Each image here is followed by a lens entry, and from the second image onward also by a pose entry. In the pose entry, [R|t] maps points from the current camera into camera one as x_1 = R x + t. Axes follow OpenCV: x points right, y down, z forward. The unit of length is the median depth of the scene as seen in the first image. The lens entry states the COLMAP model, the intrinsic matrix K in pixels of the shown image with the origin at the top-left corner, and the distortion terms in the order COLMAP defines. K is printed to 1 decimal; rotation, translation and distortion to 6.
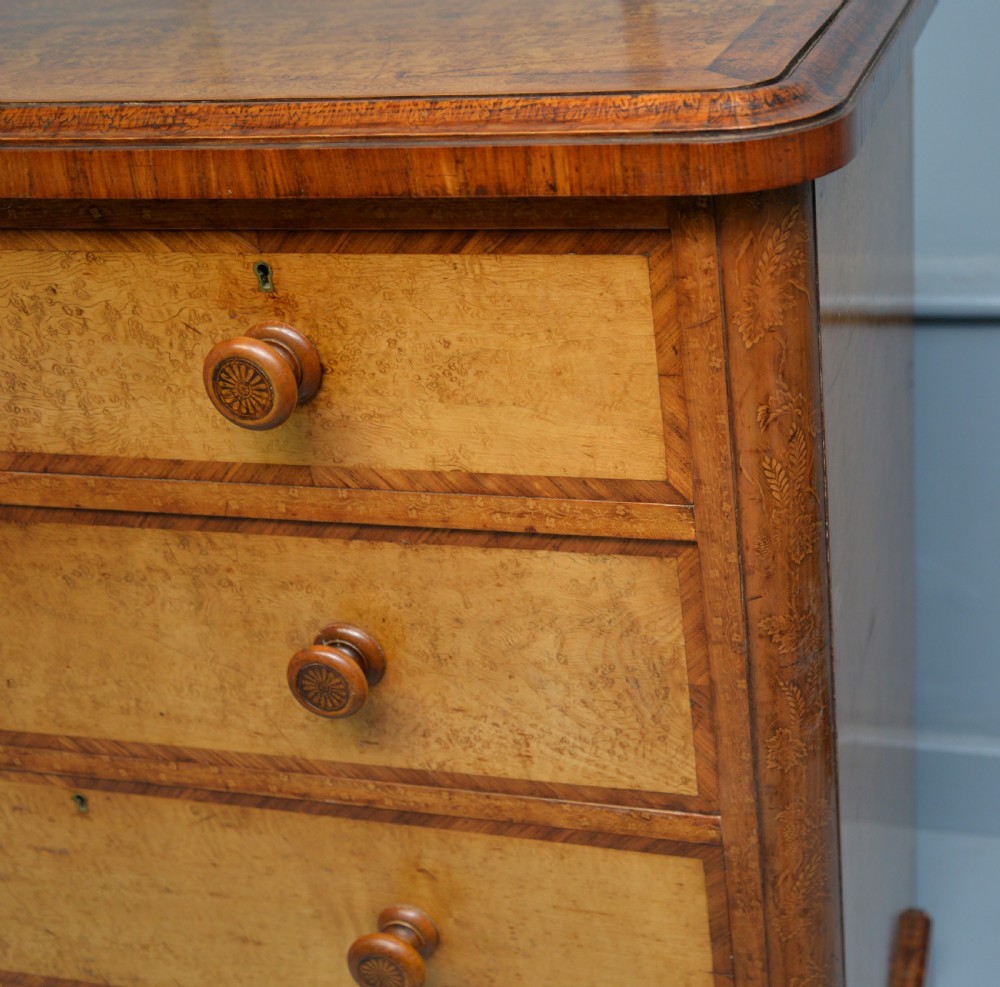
lens RADIAL K [[1421.7, 0, 686.4], [0, 1421.7, 504.0], [0, 0, 1]] dist [0.016156, 0.097782]
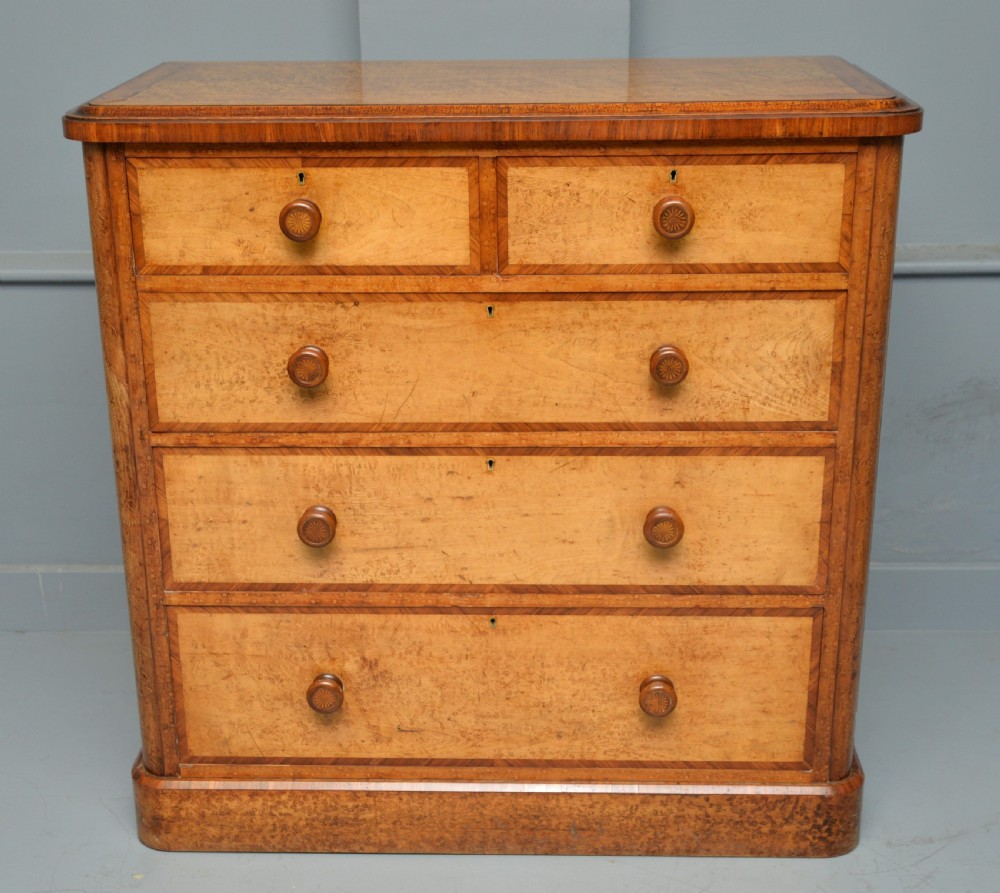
lens RADIAL K [[1653.2, 0, 474.9], [0, 1653.2, 522.8], [0, 0, 1]] dist [0.041212, 0.083944]
pose [[0.976930, -0.015685, 0.212983, -1.113995], [0.040927, 0.992565, -0.114630, 0.656122], [-0.209601, 0.120703, 0.970308, -1.408055]]
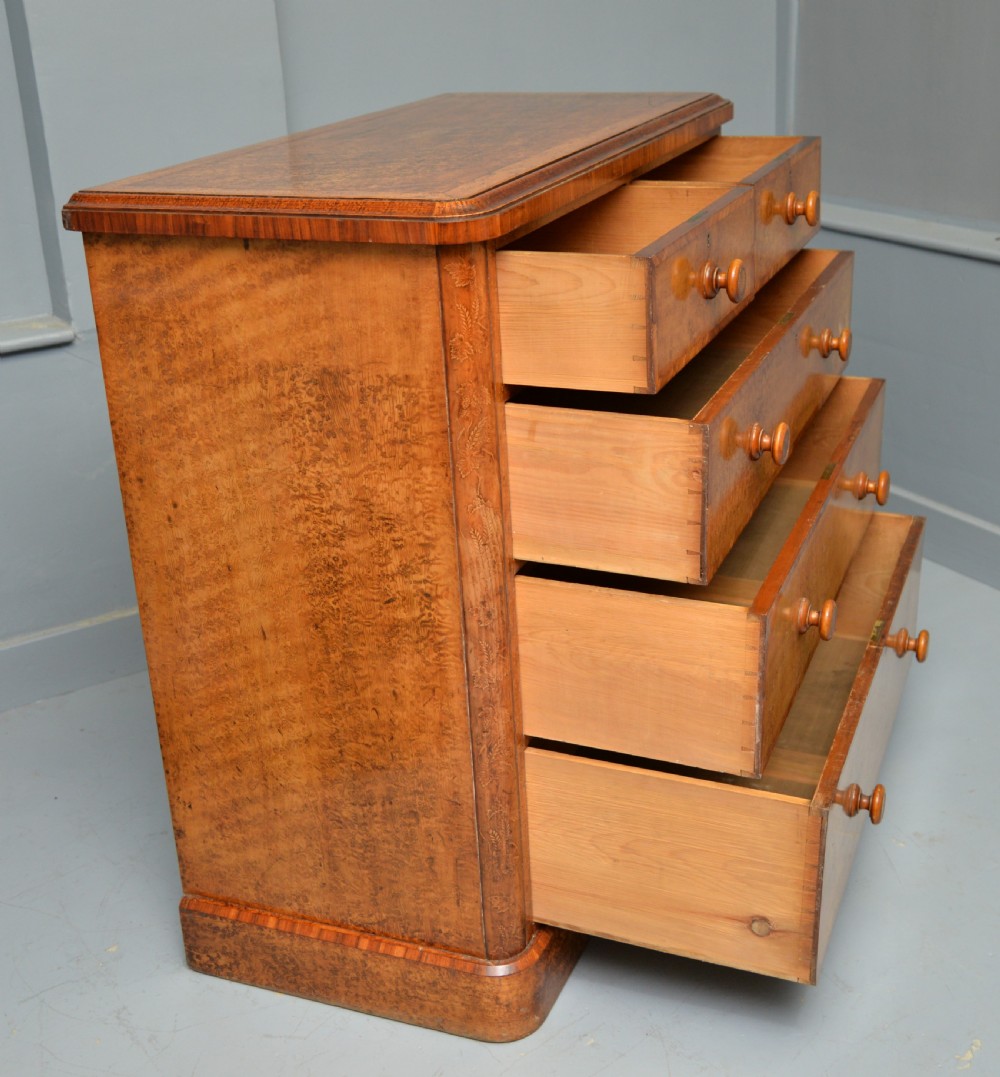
lens RADIAL K [[1467.5, 0, 553.3], [0, 1467.5, 477.9], [0, 0, 1]] dist [-0.020341, 0.035364]
pose [[0.120787, -0.277642, 0.953061, -3.005284], [0.493807, 0.849677, 0.184941, -0.280813], [-0.861142, 0.448290, 0.239732, 0.717619]]
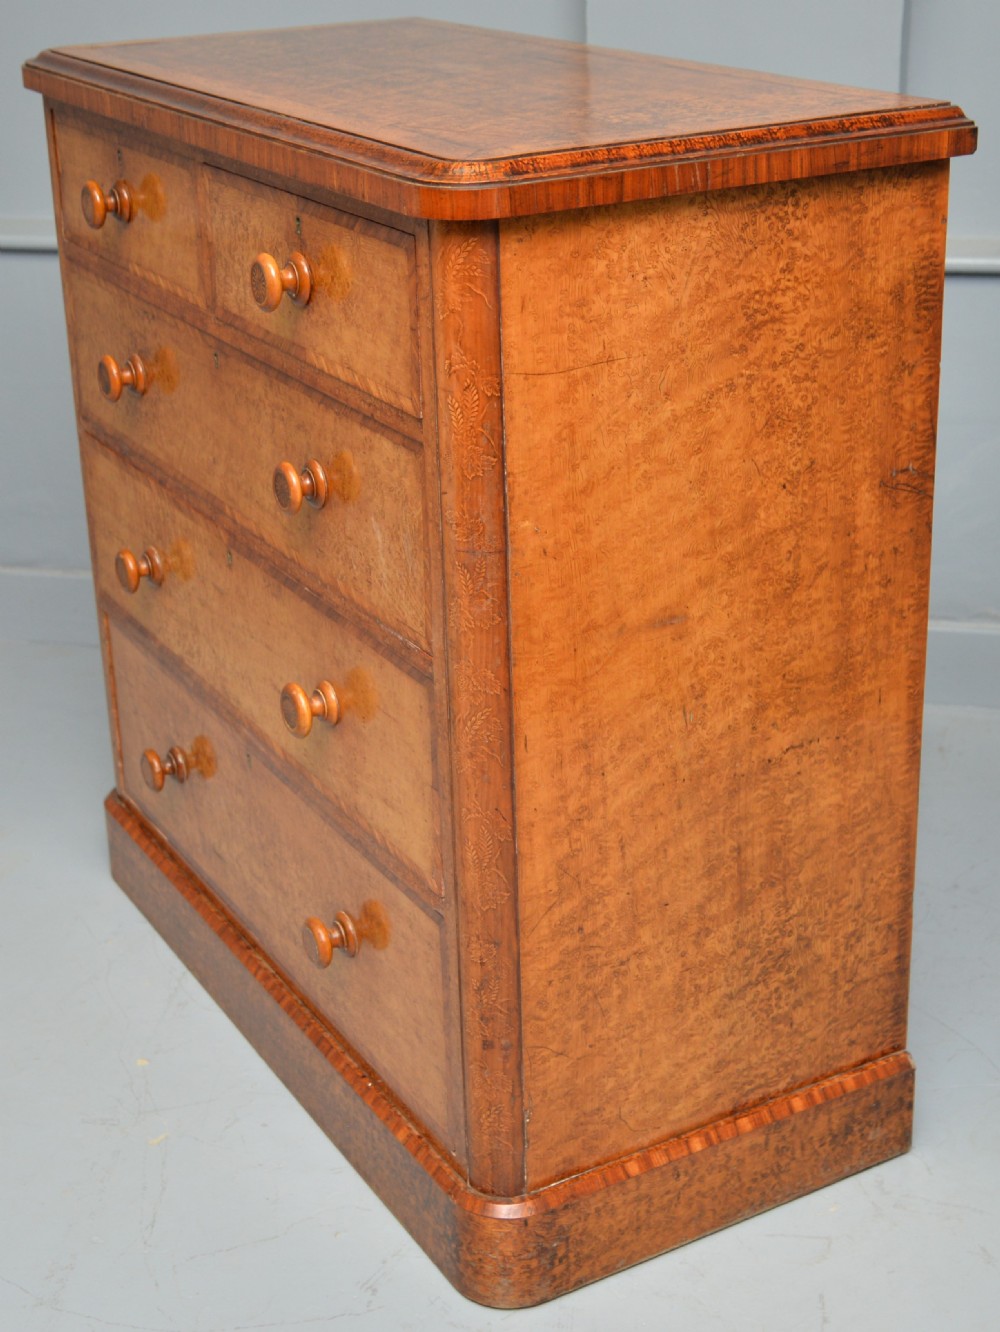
lens RADIAL K [[2069.1, 0, 501.0], [0, 2069.1, 618.3], [0, 0, 1]] dist [-0.013016, 0.021098]
pose [[0.692380, 0.320891, -0.646250, 1.454436], [-0.361152, 0.929517, 0.074614, 0.003703], [0.624643, 0.181733, 0.759469, -0.564285]]
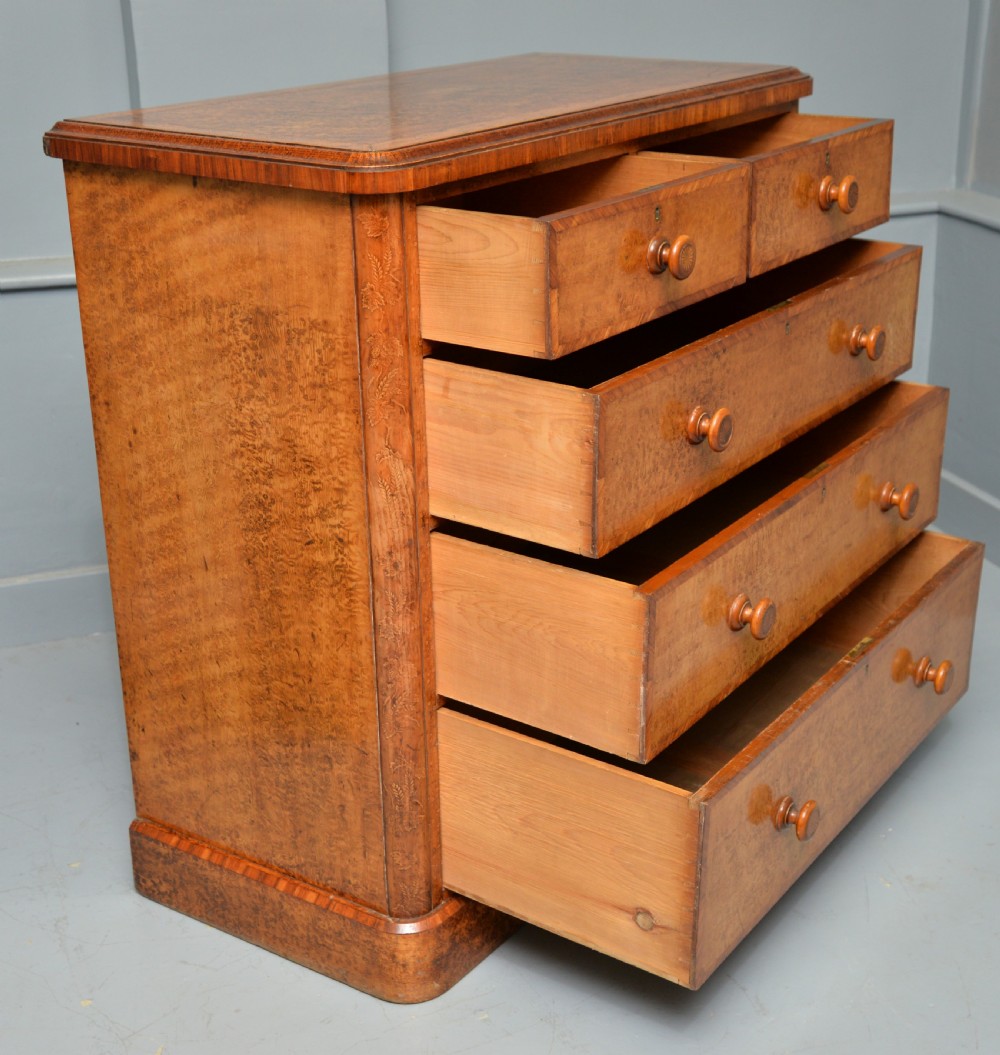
lens RADIAL K [[1668.8, 0, 563.7], [0, 1668.8, 510.6], [0, 0, 1]] dist [0.040819, 0.094090]
pose [[0.331883, -0.260029, 0.906774, -3.160589], [0.427290, 0.898428, 0.101246, 0.009933], [-0.840998, 0.353853, 0.409281, 0.174257]]
